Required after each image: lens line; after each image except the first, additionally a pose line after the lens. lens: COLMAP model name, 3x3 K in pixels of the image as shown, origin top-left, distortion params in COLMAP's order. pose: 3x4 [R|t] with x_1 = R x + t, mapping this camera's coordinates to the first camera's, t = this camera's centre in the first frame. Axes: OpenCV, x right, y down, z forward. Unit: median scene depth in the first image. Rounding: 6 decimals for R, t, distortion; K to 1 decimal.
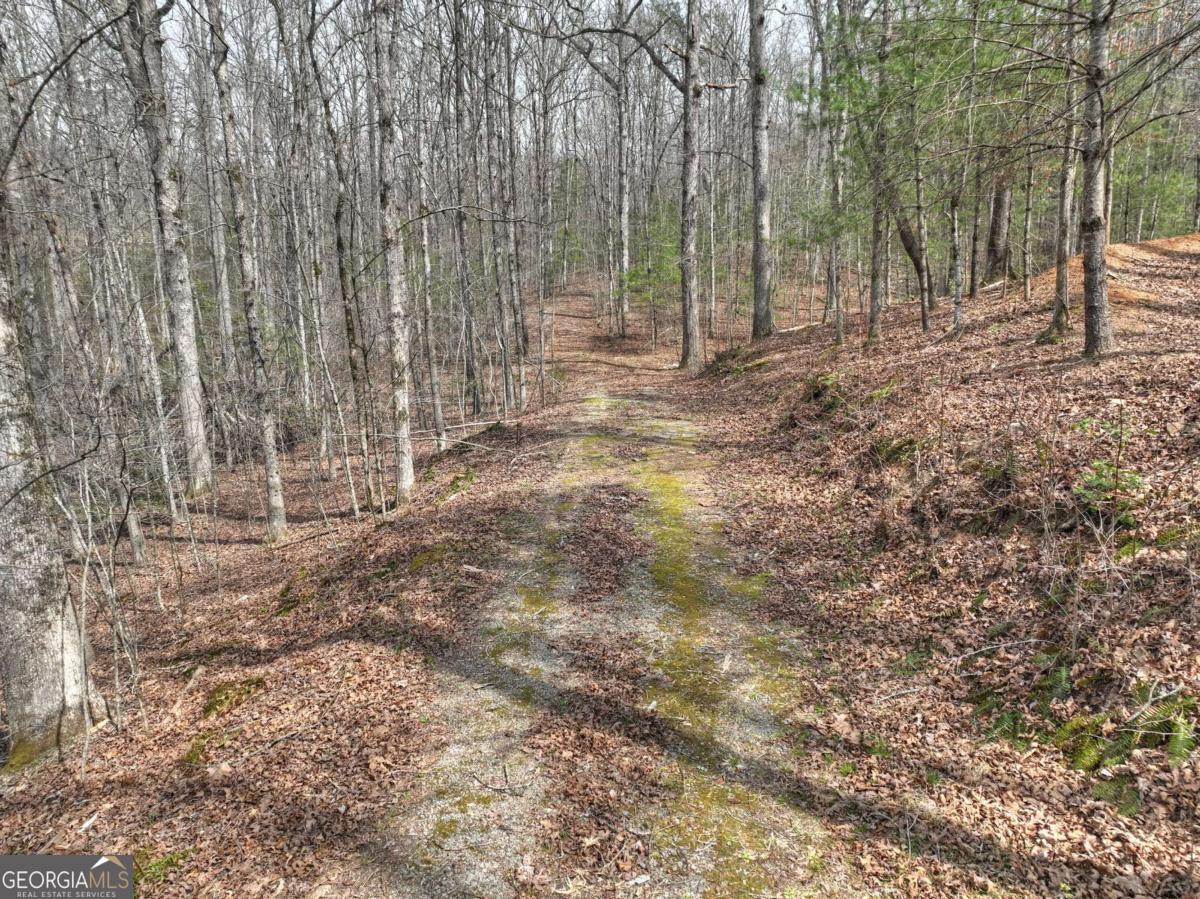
lens RADIAL K [[850.6, 0, 600.5], [0, 850.6, 449.2], [0, 0, 1]] dist [0.005083, 0.001167]
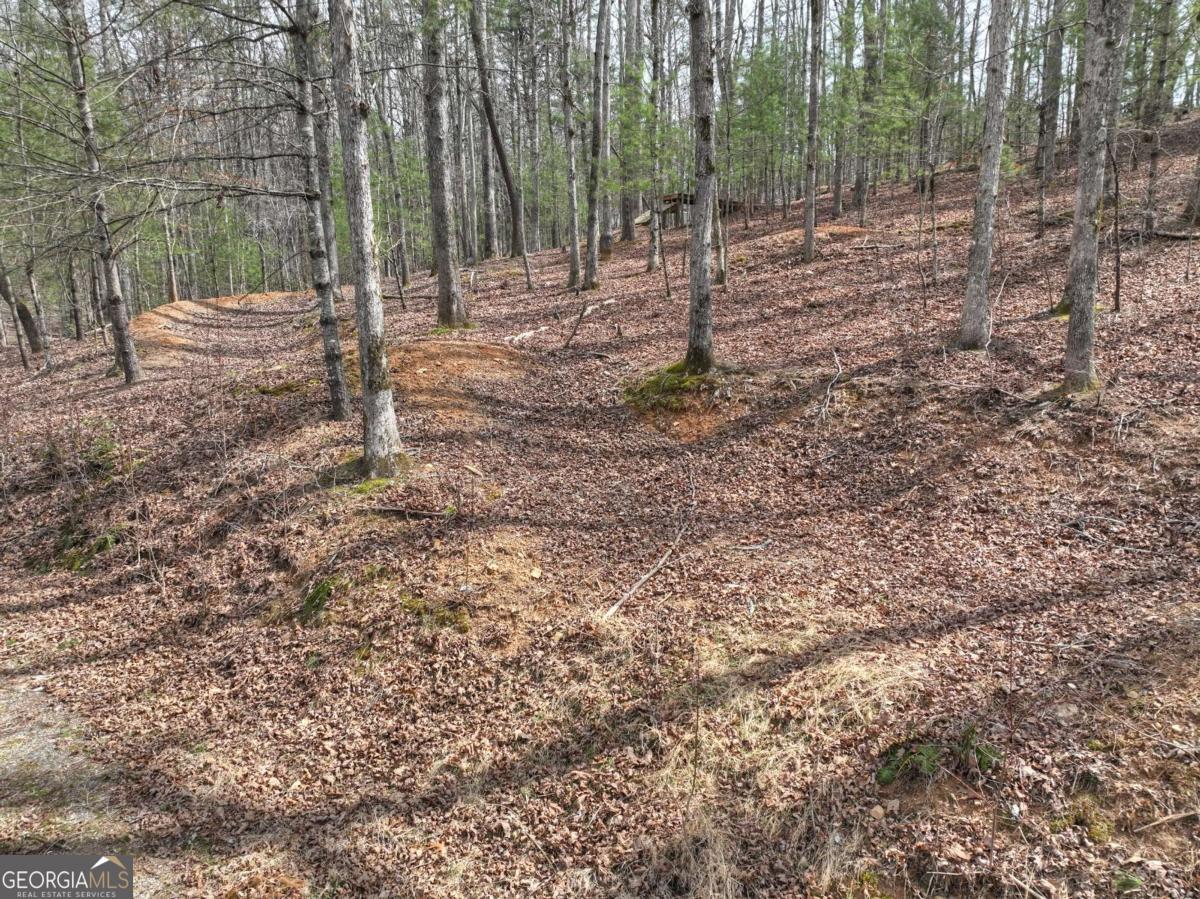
lens RADIAL K [[850.6, 0, 600.5], [0, 850.6, 449.3], [0, 0, 1]] dist [0.005083, 0.001167]
pose [[0.618025, -0.109183, 0.778540, -0.095613], [0.138050, 0.989993, 0.029250, 0.067742], [-0.773943, 0.089400, 0.626913, -0.516009]]
